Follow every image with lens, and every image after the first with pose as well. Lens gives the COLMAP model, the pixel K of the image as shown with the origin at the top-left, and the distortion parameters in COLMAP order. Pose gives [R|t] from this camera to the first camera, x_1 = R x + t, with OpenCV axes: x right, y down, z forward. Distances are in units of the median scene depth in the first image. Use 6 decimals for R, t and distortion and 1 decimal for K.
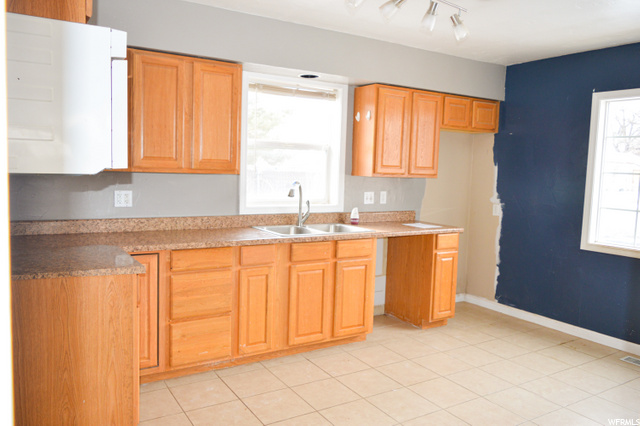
lens RADIAL K [[496.9, 0, 320.0], [0, 496.9, 213.0], [0, 0, 1]] dist [-0.028413, 0.006599]
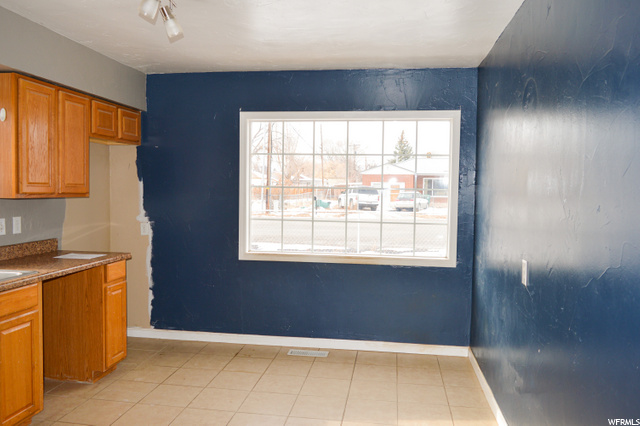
lens RADIAL K [[496.9, 0, 320.0], [0, 496.9, 213.0], [0, 0, 1]] dist [-0.028413, 0.006599]
pose [[0.643863, -0.058815, 0.762877, -0.149535], [0.078015, 0.996891, 0.011012, -0.022738], [-0.761153, 0.052425, 0.646450, 0.174875]]
